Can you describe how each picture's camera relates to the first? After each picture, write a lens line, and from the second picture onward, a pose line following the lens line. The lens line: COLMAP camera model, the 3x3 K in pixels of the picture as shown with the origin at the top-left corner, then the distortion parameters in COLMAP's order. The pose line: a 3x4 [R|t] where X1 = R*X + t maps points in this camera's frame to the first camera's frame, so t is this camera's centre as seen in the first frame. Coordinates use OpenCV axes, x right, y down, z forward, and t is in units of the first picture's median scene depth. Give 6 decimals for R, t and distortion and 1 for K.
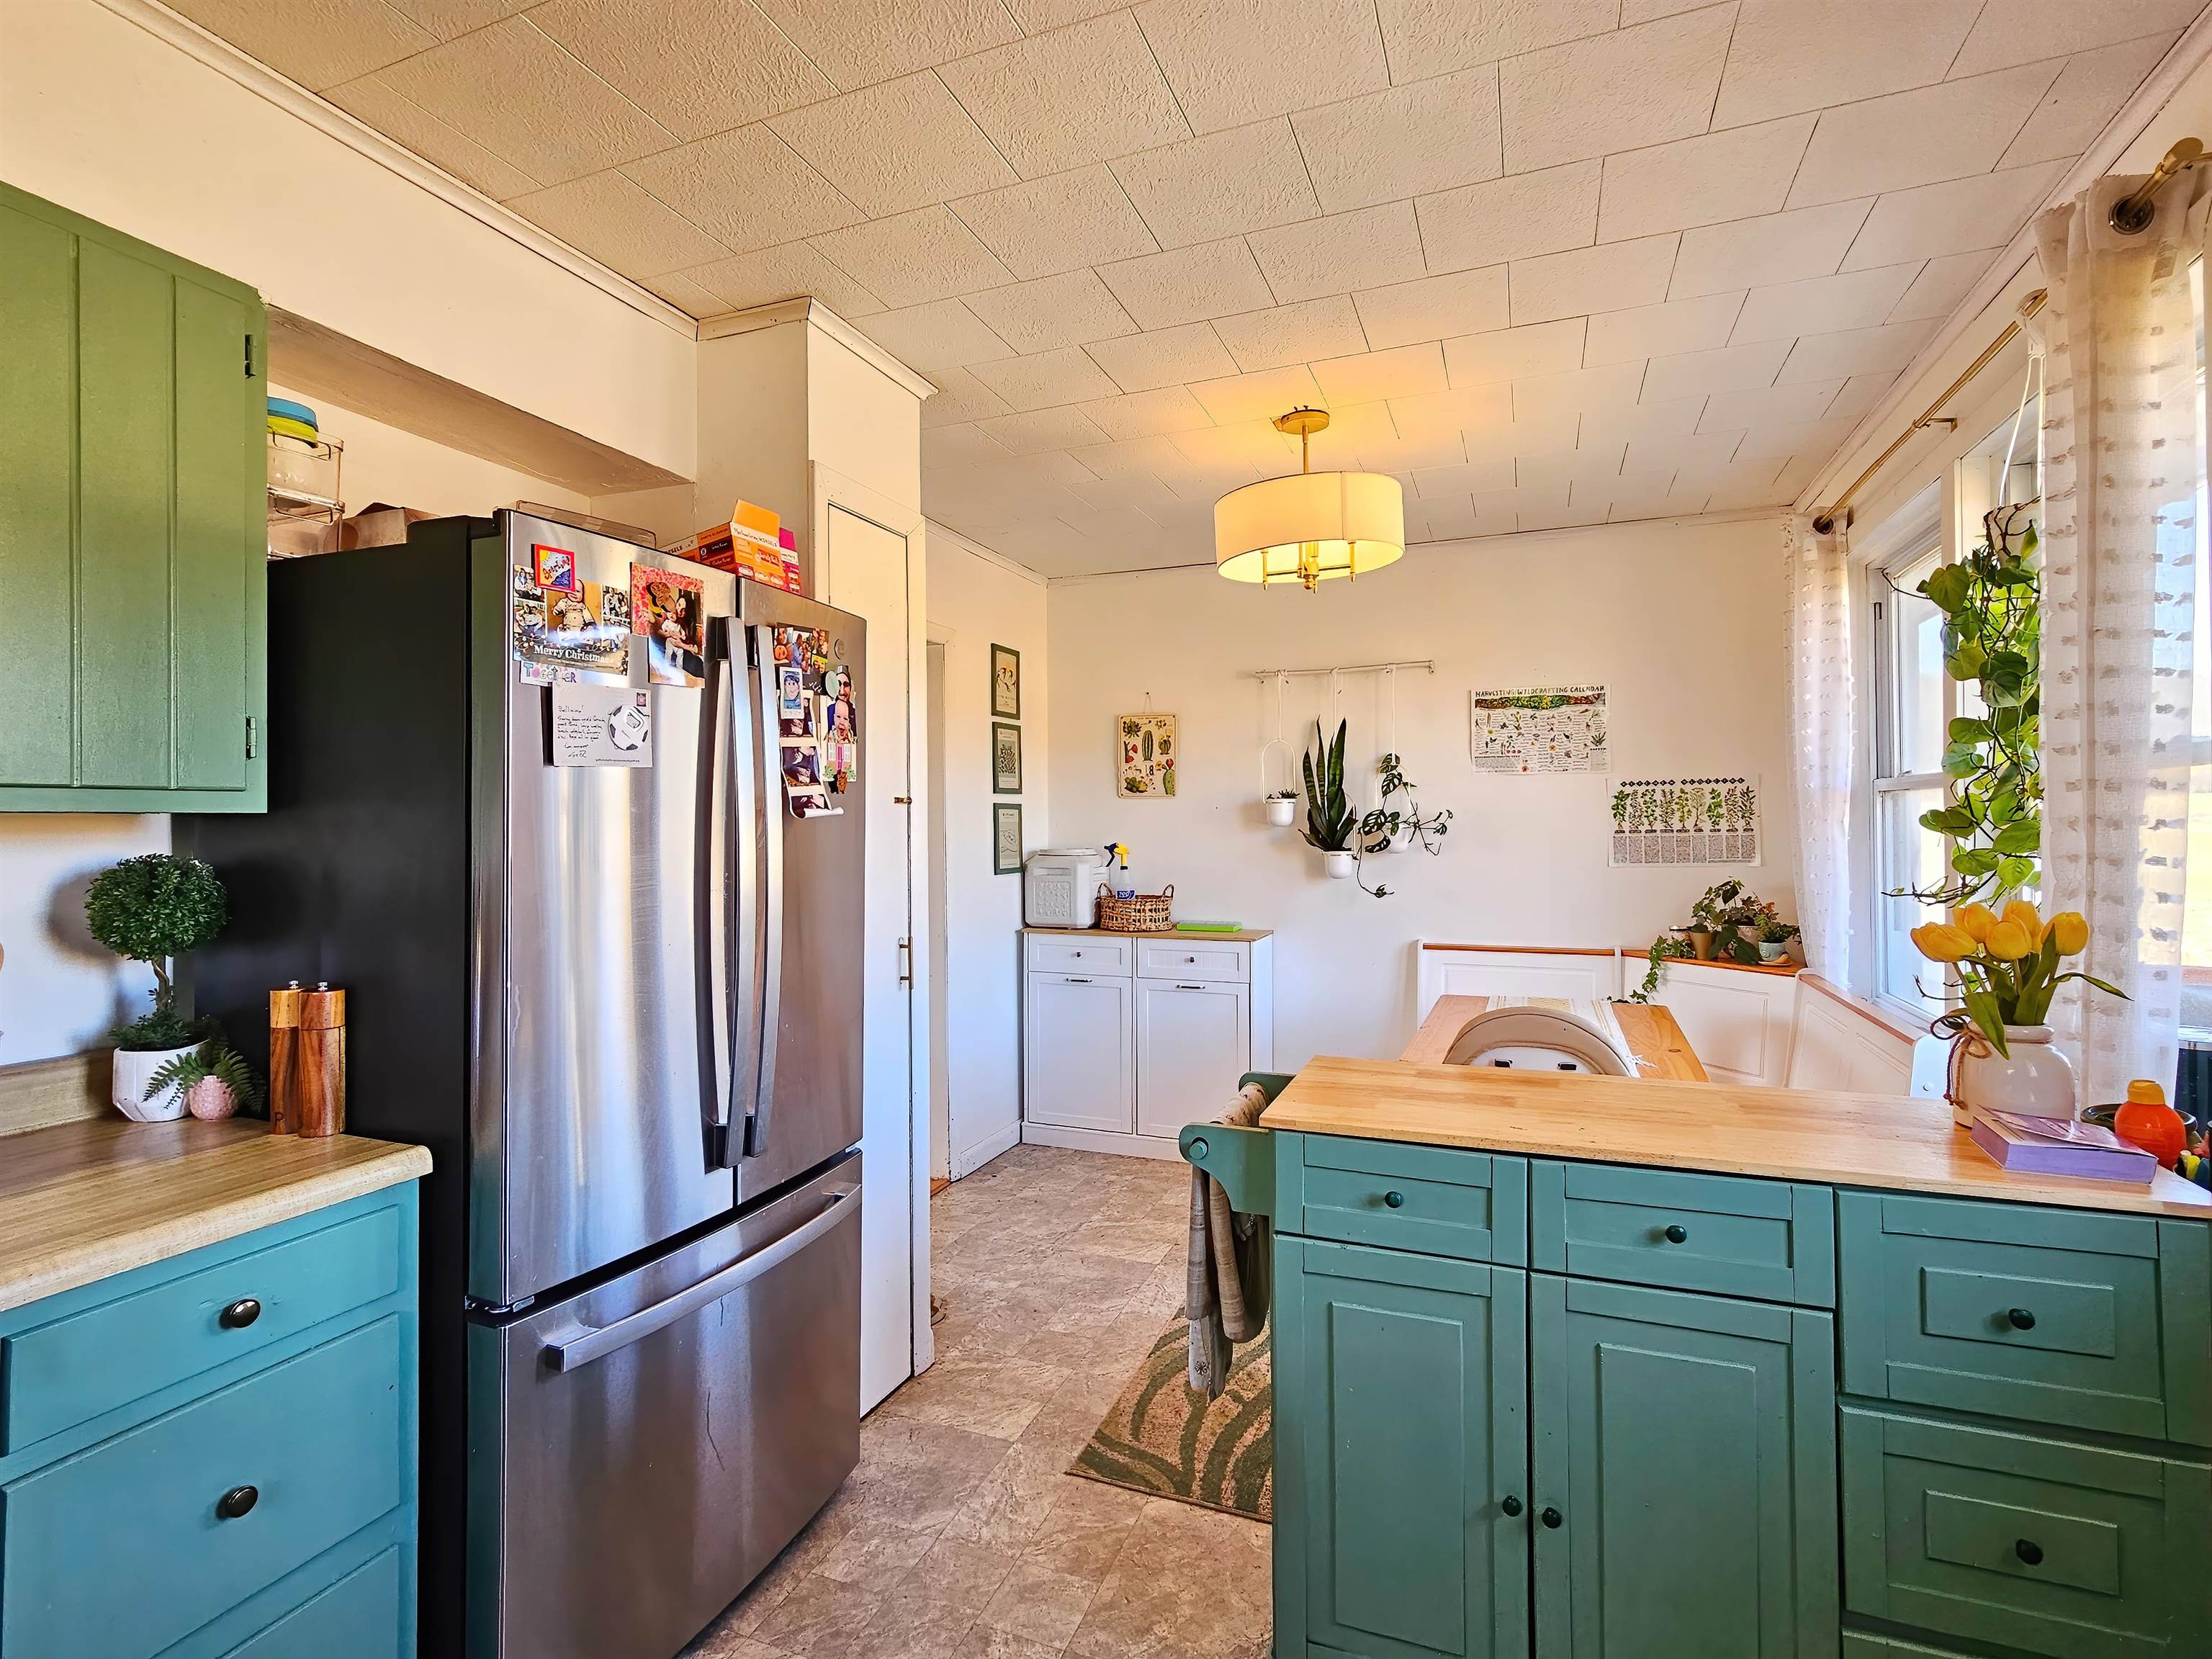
lens RADIAL K [[1083.0, 0, 1079.8], [0, 1083.0, 822.7], [0, 0, 1]] dist [-0.000834, -0.001699]
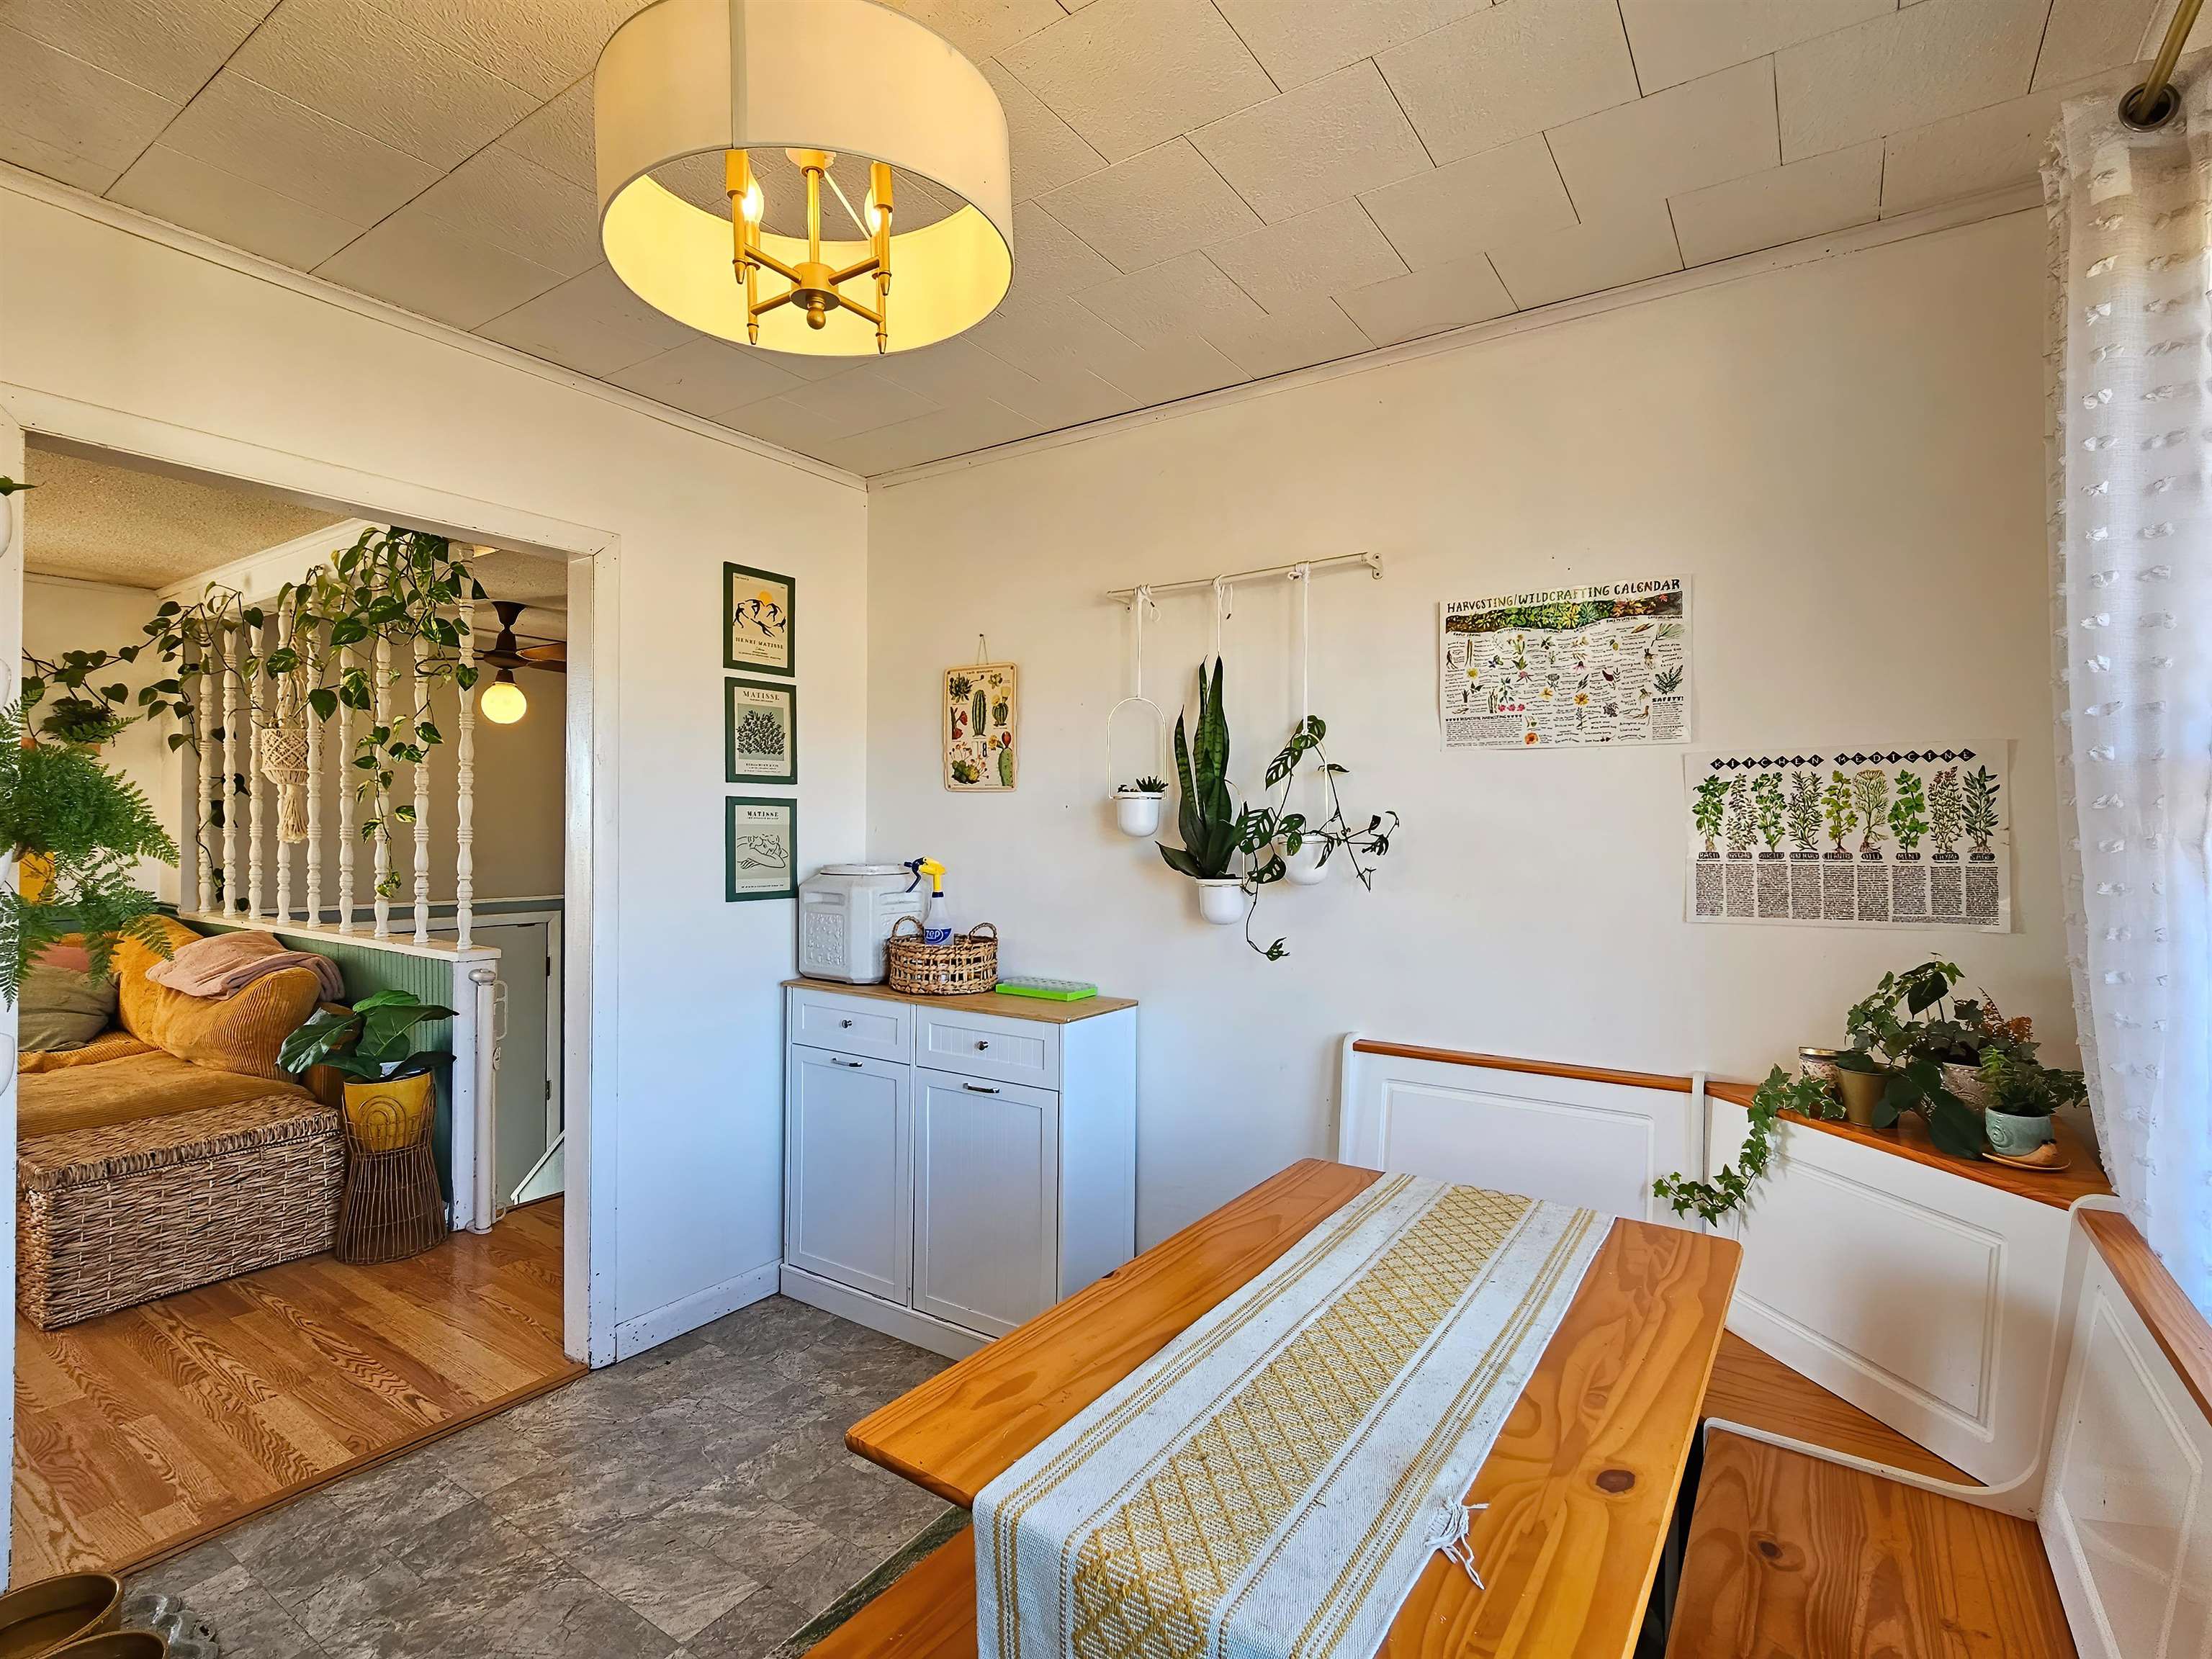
lens RADIAL K [[1064.6, 0, 1098.0], [0, 1064.6, 820.2], [0, 0, 1]] dist [0.001750, -0.000902]
pose [[0.977300, 0.010056, -0.211623, 0.315558], [-0.011499, 0.999918, -0.005589, -0.002272], [0.211550, 0.007896, 0.977335, 0.428931]]
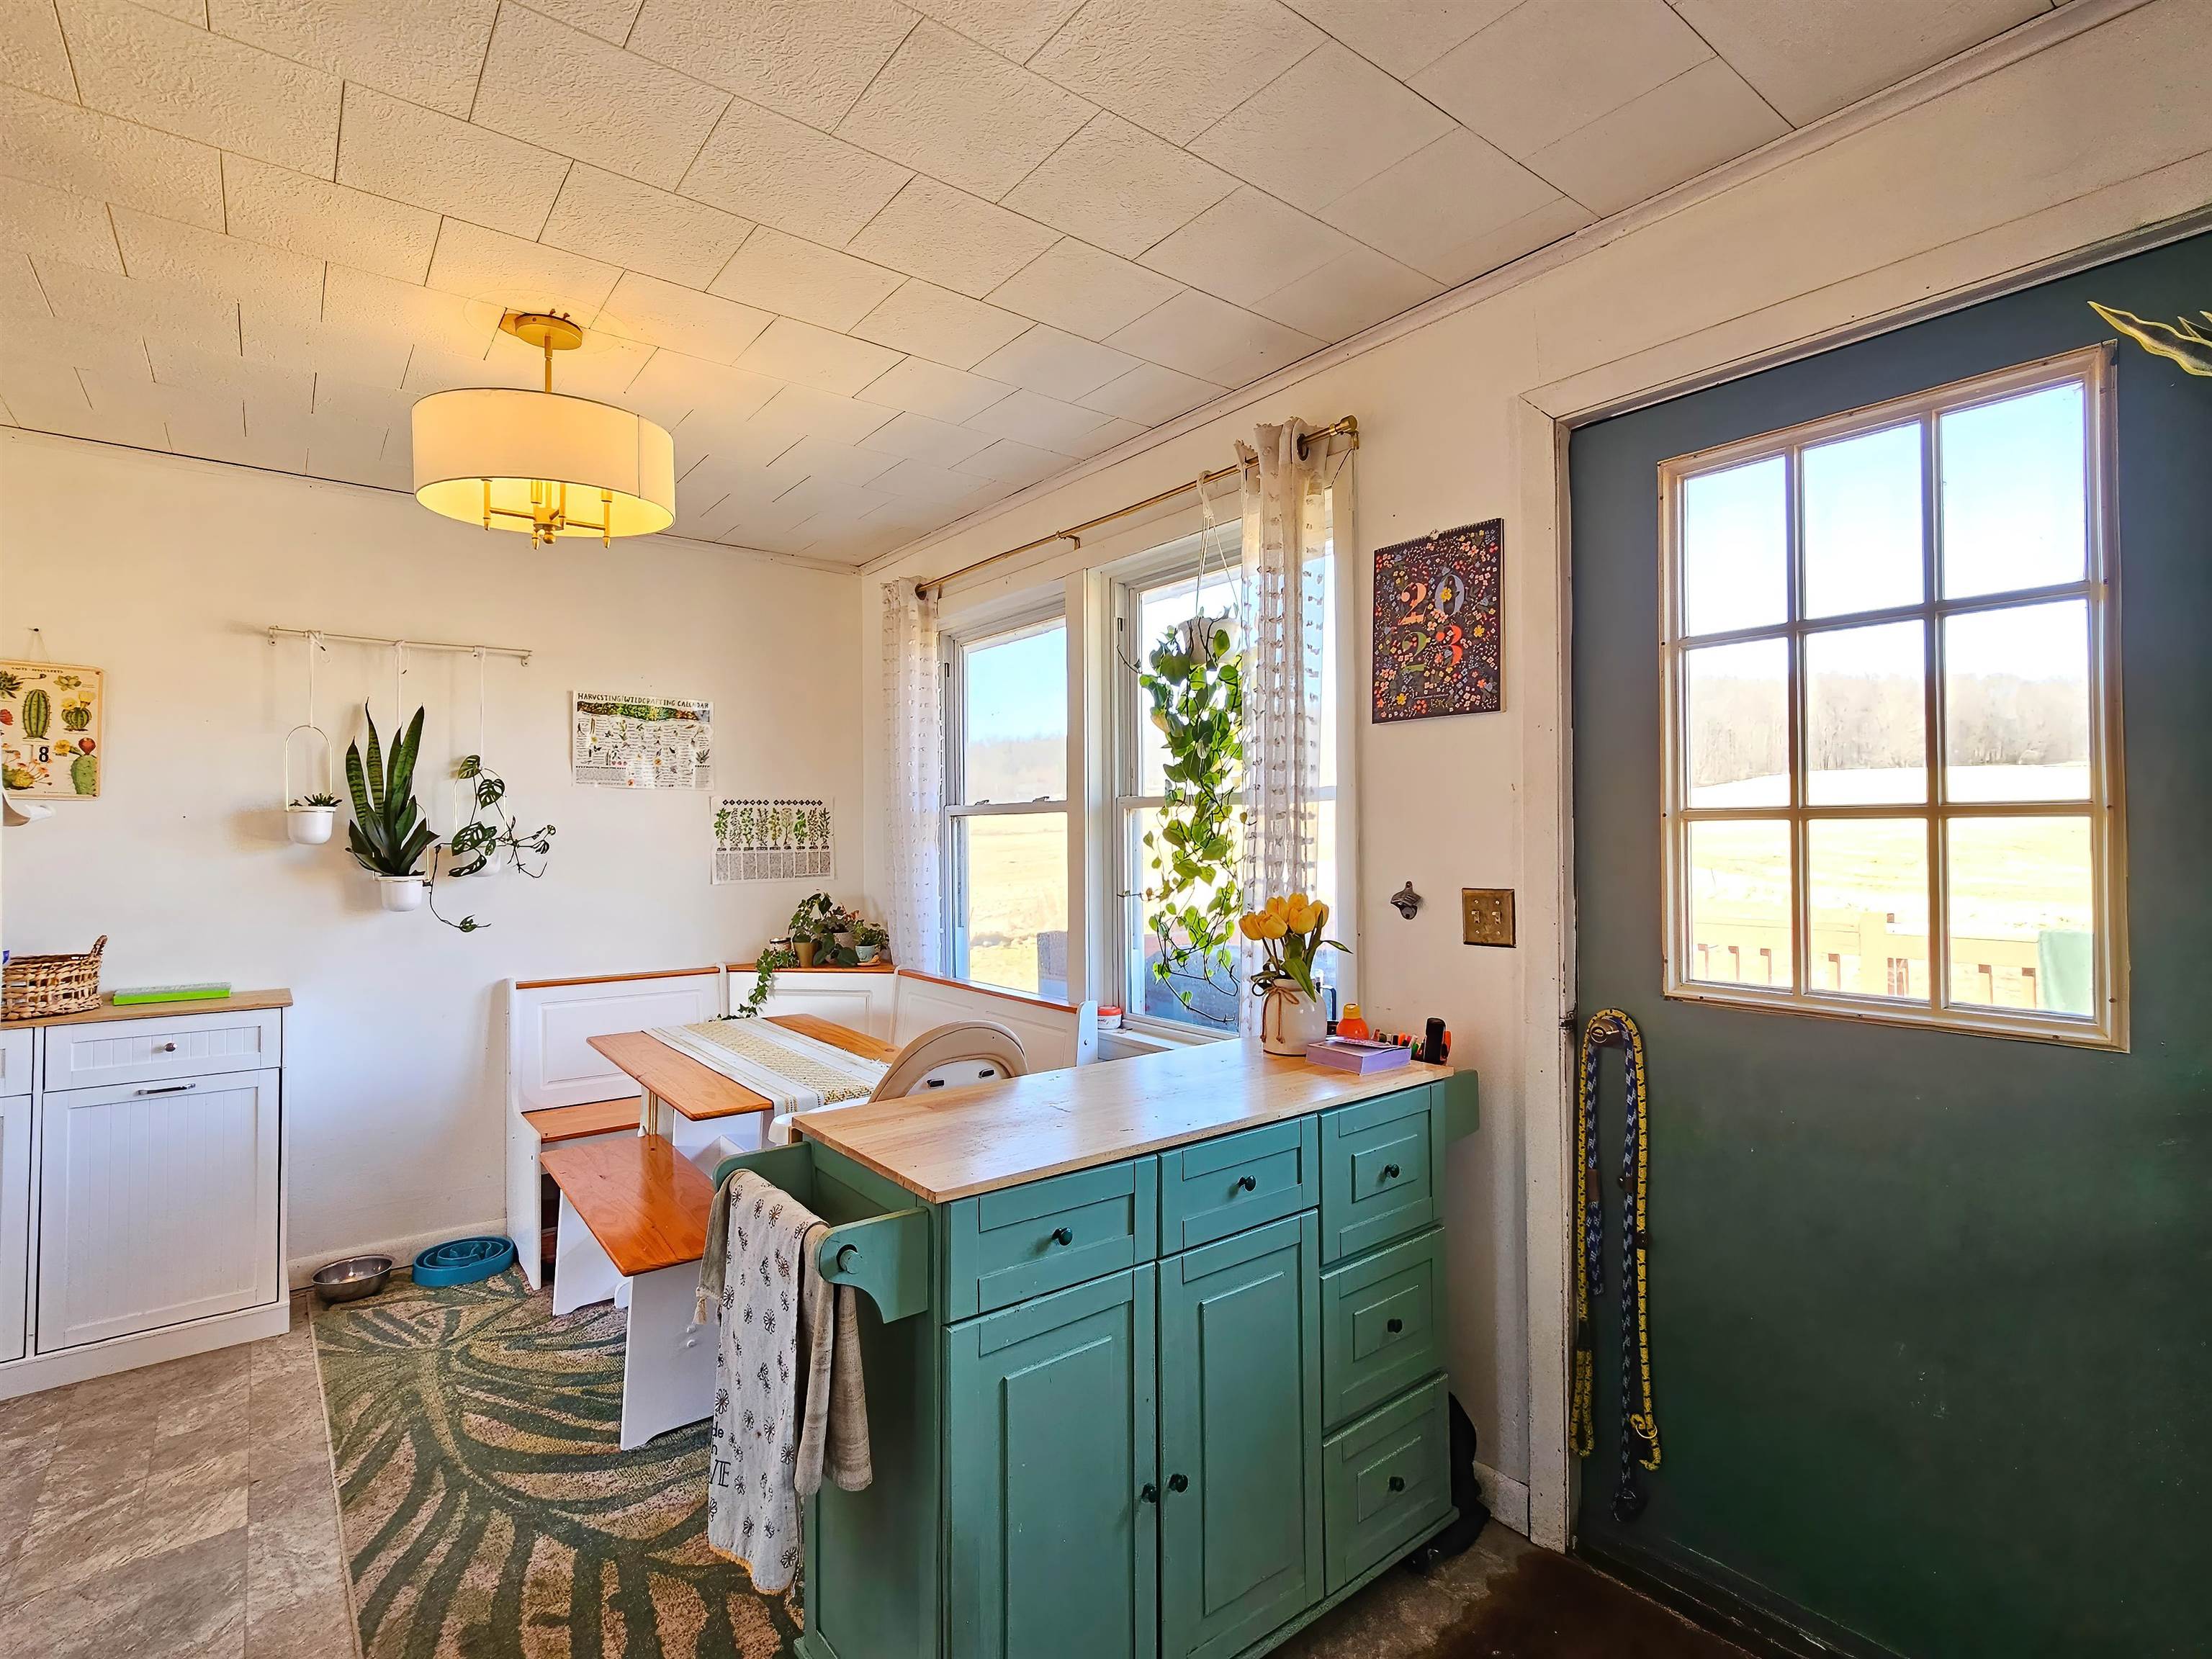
lens RADIAL K [[1074.6, 0, 1111.0], [0, 1074.6, 818.1], [0, 0, 1]] dist [-0.019509, 0.014982]
pose [[0.488739, 0.020876, 0.872180, -0.194483], [-0.001035, 0.999727, -0.023349, 0.002227], [-0.872430, 0.010509, 0.488627, 0.192172]]
